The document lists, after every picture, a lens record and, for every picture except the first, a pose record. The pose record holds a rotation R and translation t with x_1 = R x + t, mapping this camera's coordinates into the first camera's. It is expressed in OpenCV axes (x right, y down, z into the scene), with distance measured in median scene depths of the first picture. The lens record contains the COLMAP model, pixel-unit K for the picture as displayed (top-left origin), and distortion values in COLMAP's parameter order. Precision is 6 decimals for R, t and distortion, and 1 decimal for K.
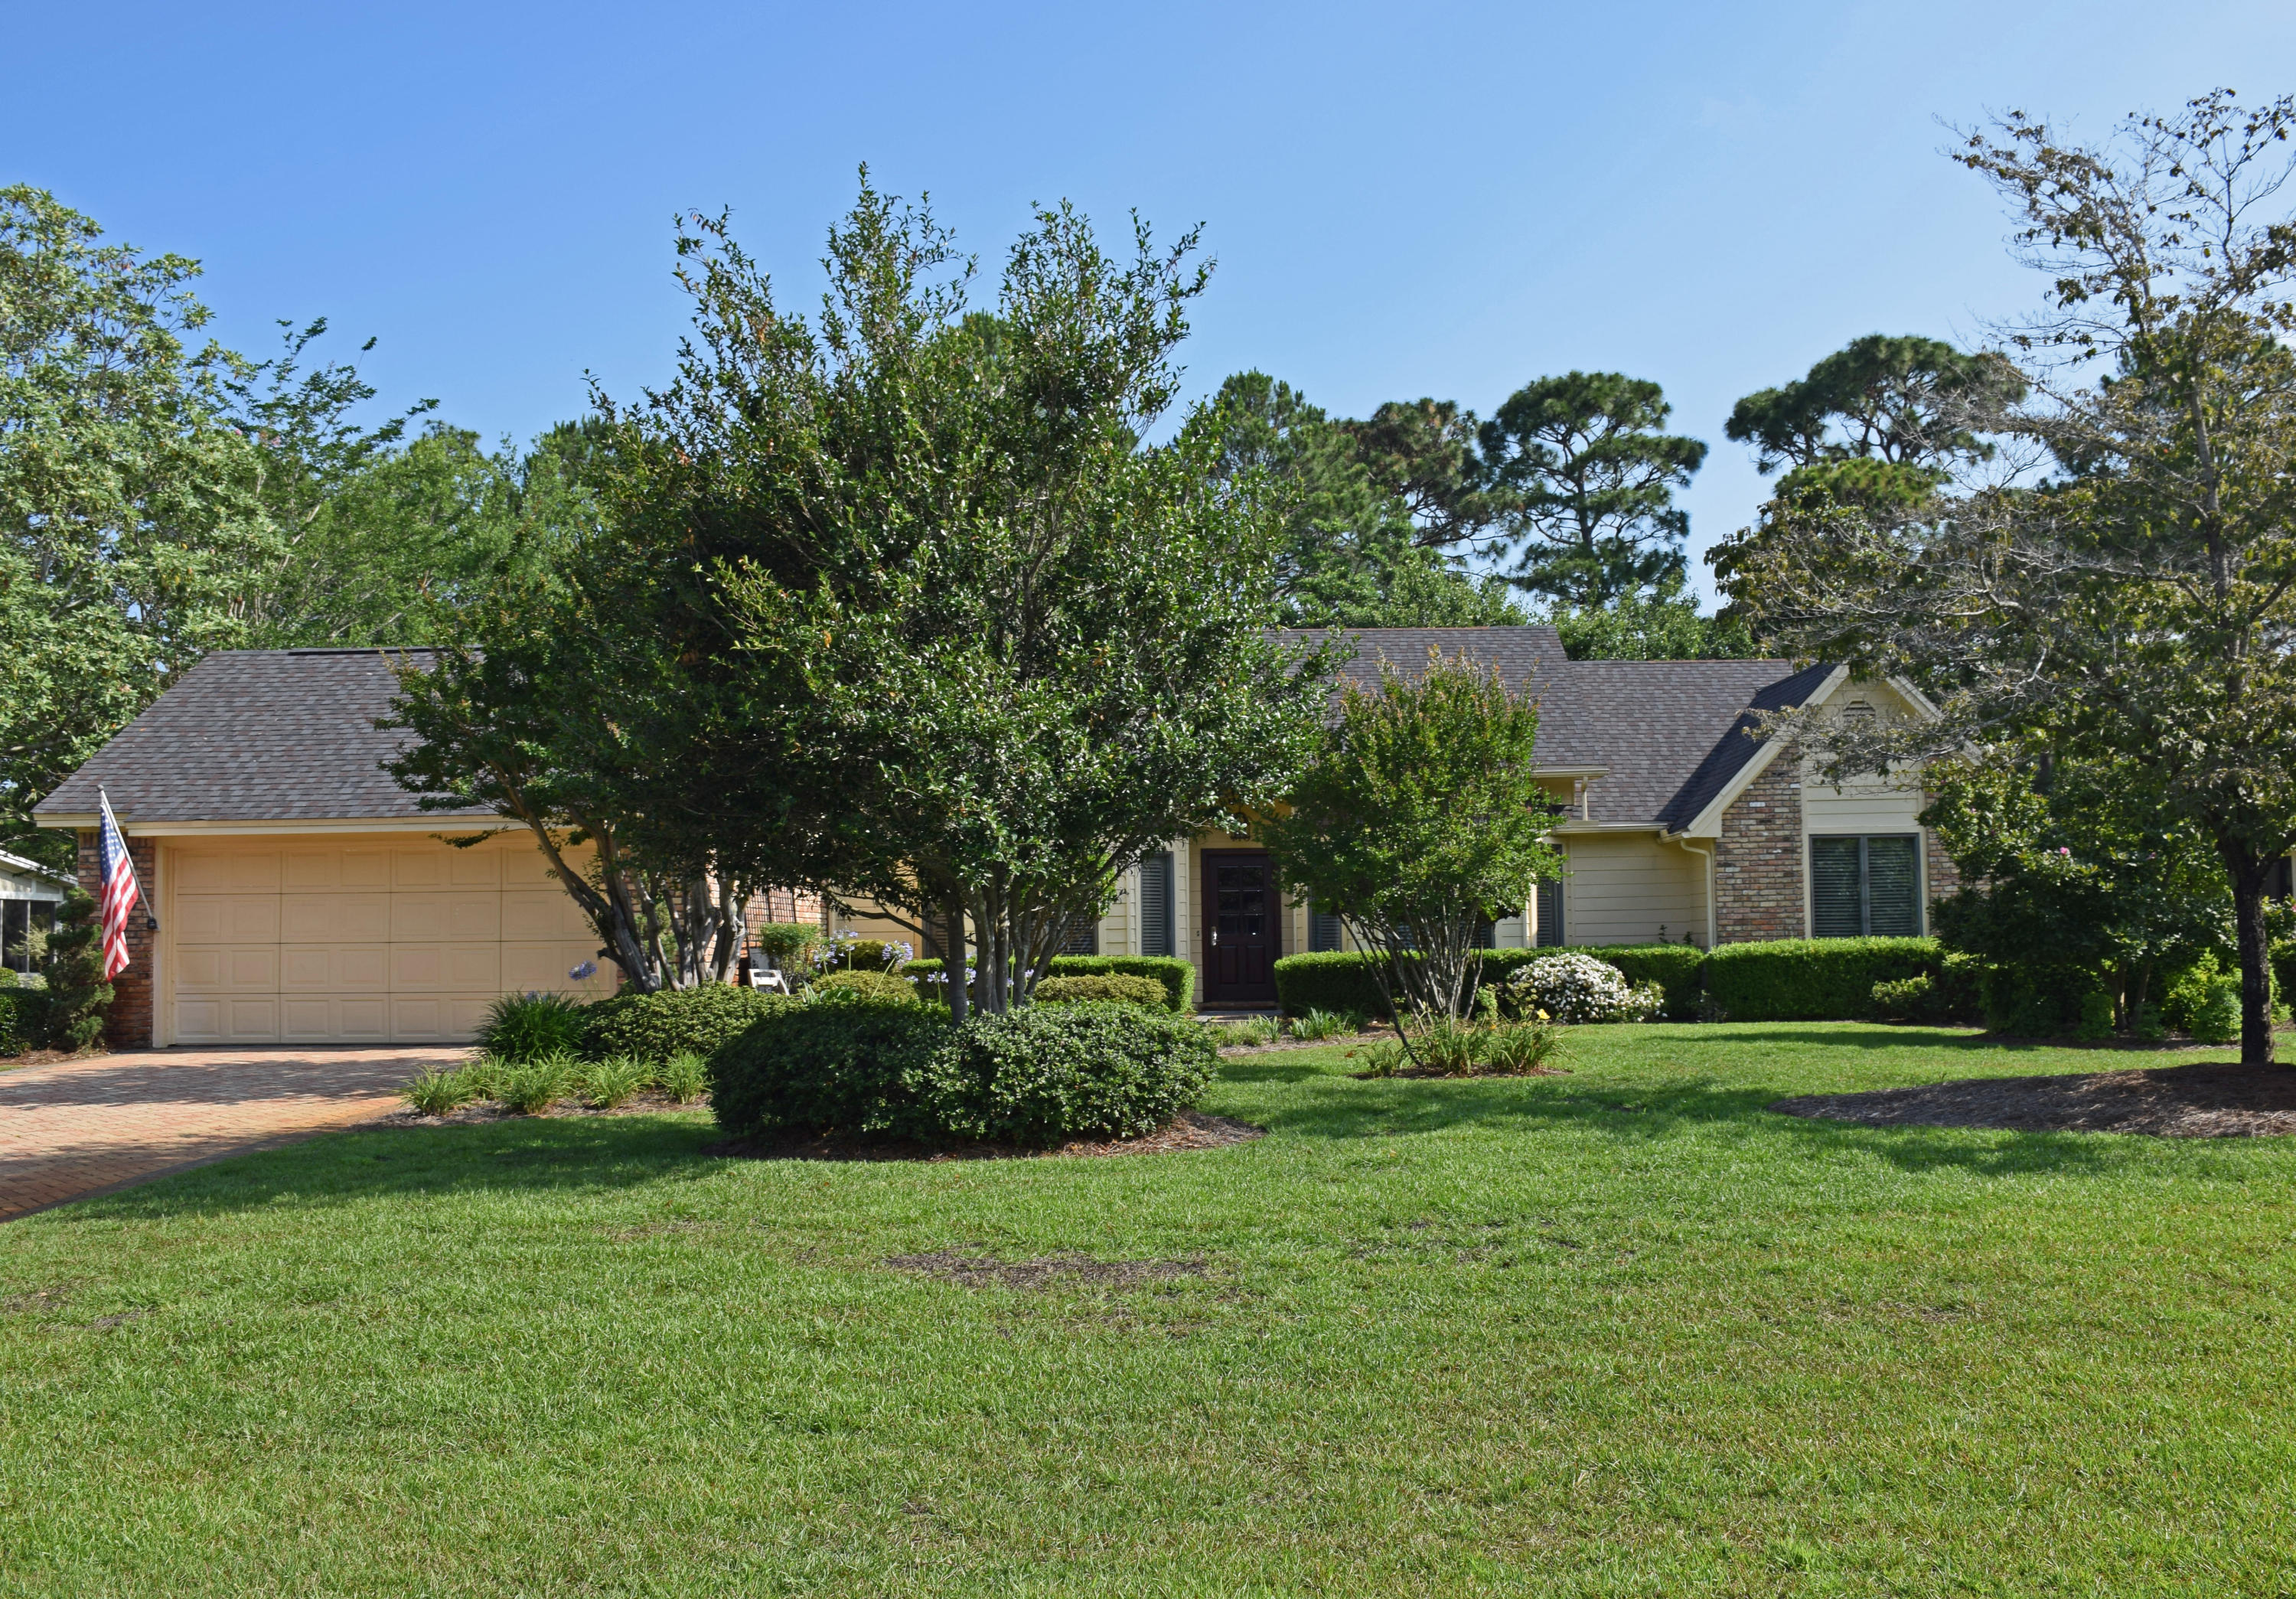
lens RADIAL K [[2075.6, 0, 1148.0], [0, 2075.6, 799.5], [0, 0, 1]] dist [-0.373099, -0.000645]
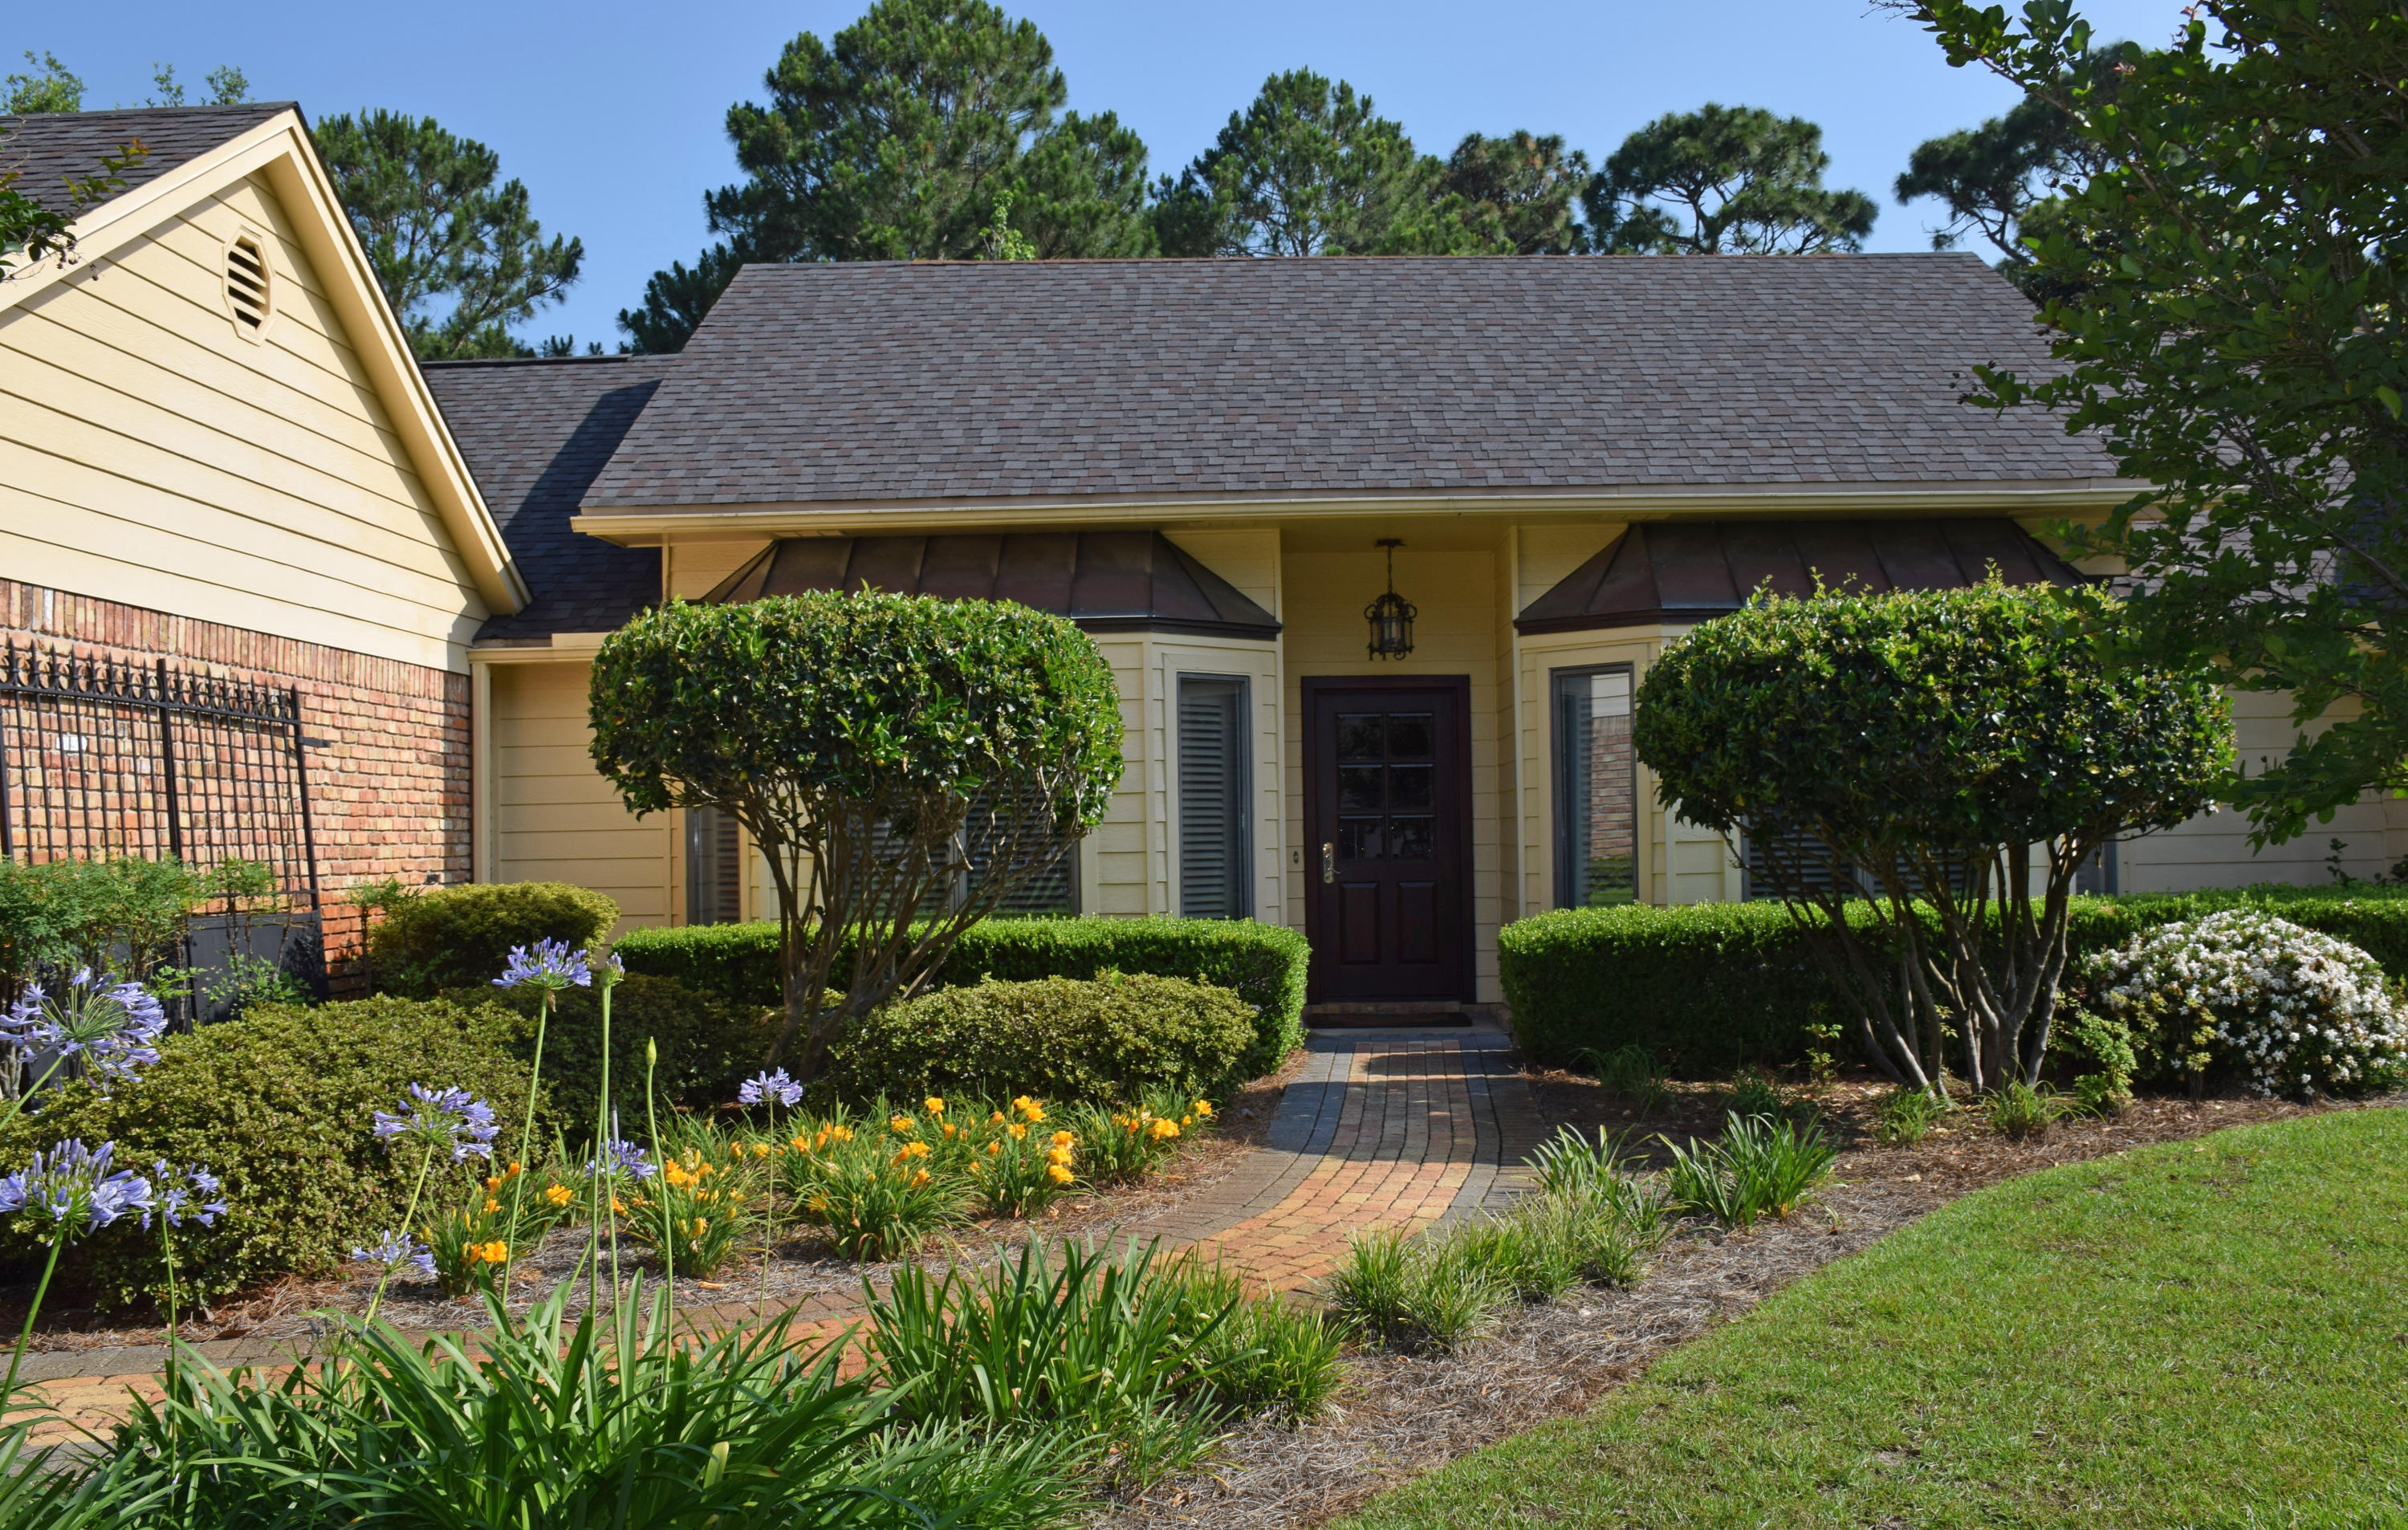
lens RADIAL K [[2142.5, 0, 1204.0], [0, 2142.5, 765.0], [0, 0, 1]] dist [-0.225093, 0.000085]
pose [[0.999684, -0.004409, 0.024744, -0.003579], [0.003475, 0.999284, 0.037682, 0.010641], [-0.024893, -0.037584, 0.998983, 0.215013]]
